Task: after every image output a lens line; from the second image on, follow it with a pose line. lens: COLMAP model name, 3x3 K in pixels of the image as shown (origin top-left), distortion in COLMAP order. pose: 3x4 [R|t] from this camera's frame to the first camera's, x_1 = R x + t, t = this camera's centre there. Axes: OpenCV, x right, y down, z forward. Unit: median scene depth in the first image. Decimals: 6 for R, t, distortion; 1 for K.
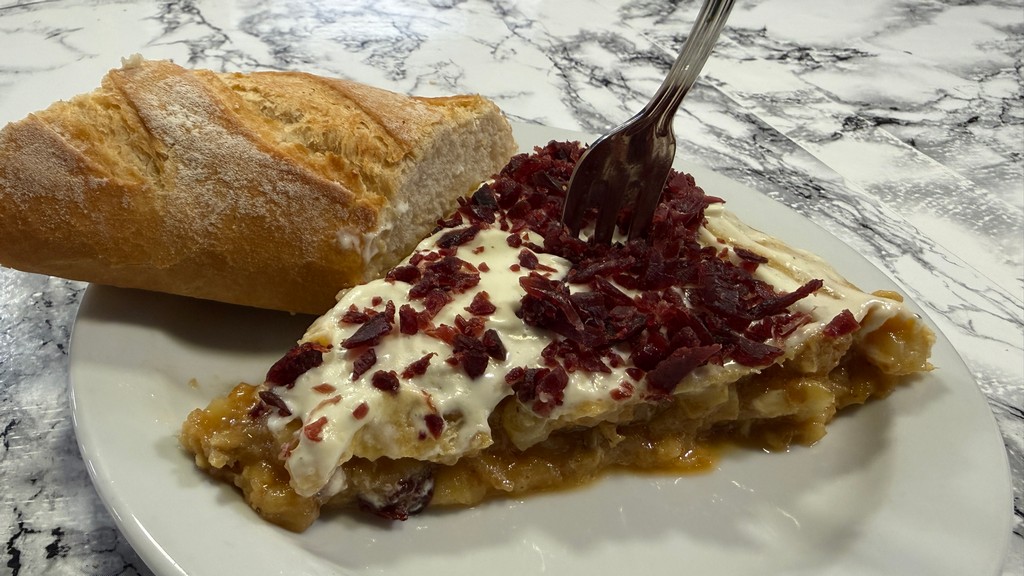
lens RADIAL K [[771.5, 0, 386.9], [0, 771.5, 288.3], [0, 0, 1]] dist [-0.008827, 0.006630]
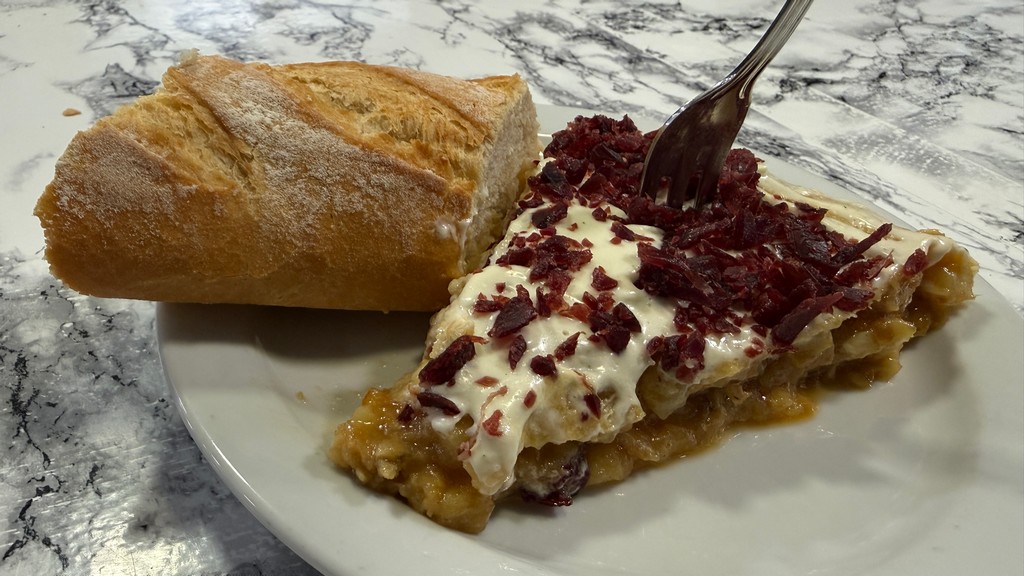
lens RADIAL K [[771.5, 0, 386.9], [0, 771.5, 288.3], [0, 0, 1]] dist [-0.008827, 0.006630]
pose [[0.980824, -0.106021, 0.163537, -0.286000], [0.105308, 0.994354, 0.013051, -0.009027], [-0.163997, 0.004421, 0.986451, 0.059704]]
